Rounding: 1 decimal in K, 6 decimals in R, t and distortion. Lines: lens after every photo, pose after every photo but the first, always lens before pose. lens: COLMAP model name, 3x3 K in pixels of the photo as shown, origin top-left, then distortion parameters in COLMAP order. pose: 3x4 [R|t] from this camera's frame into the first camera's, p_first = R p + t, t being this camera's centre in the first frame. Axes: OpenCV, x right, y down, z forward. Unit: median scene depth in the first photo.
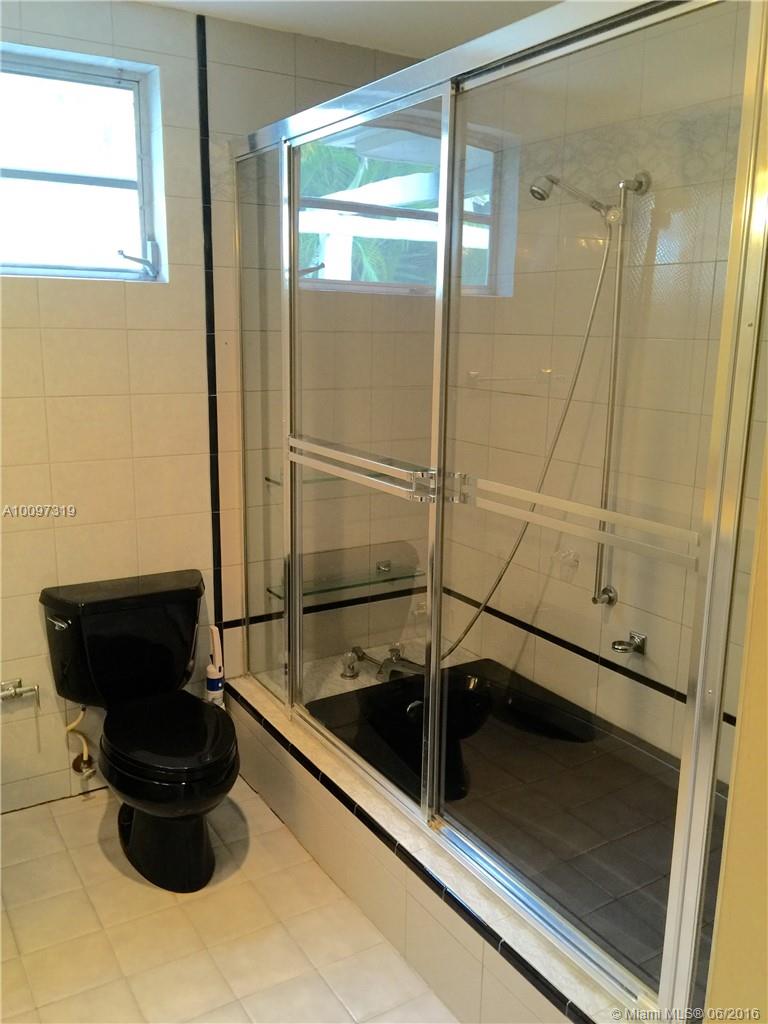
lens RADIAL K [[867.2, 0, 393.8], [0, 867.2, 513.2], [0, 0, 1]] dist [0.119878, -0.191668]
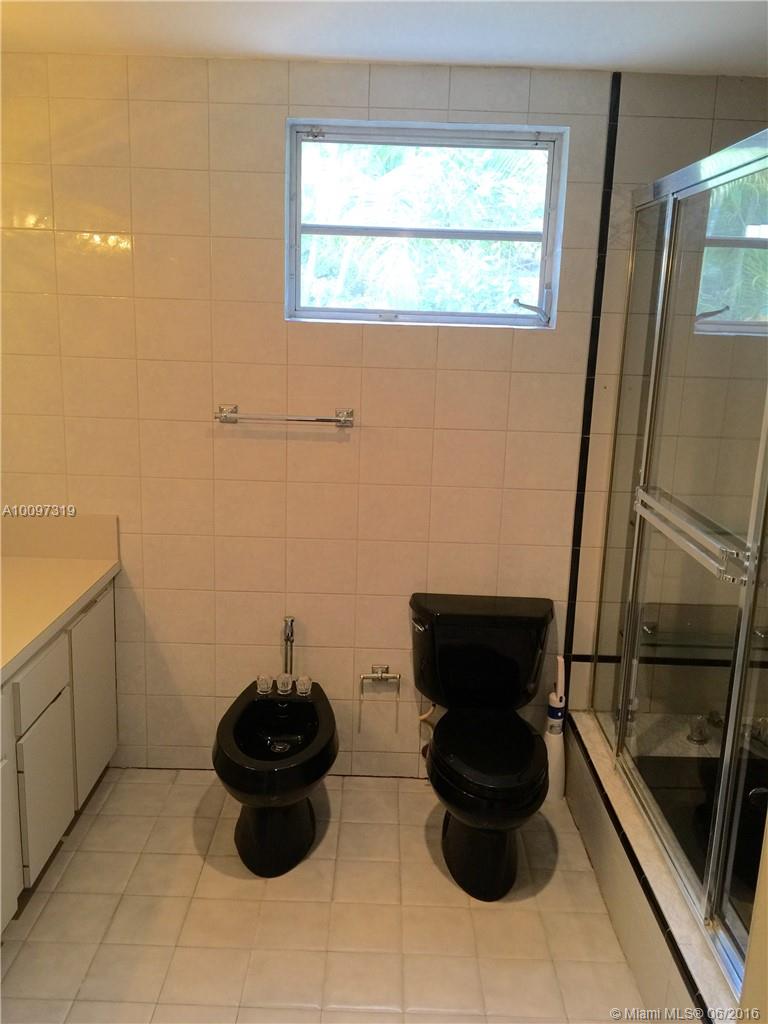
lens RADIAL K [[867.2, 0, 393.8], [0, 867.2, 513.2], [0, 0, 1]] dist [0.119878, -0.191668]
pose [[0.853302, 0.130913, -0.504715, 0.135223], [-0.134289, 0.990492, 0.029877, -0.046786], [0.503827, 0.042283, 0.862769, 0.002217]]
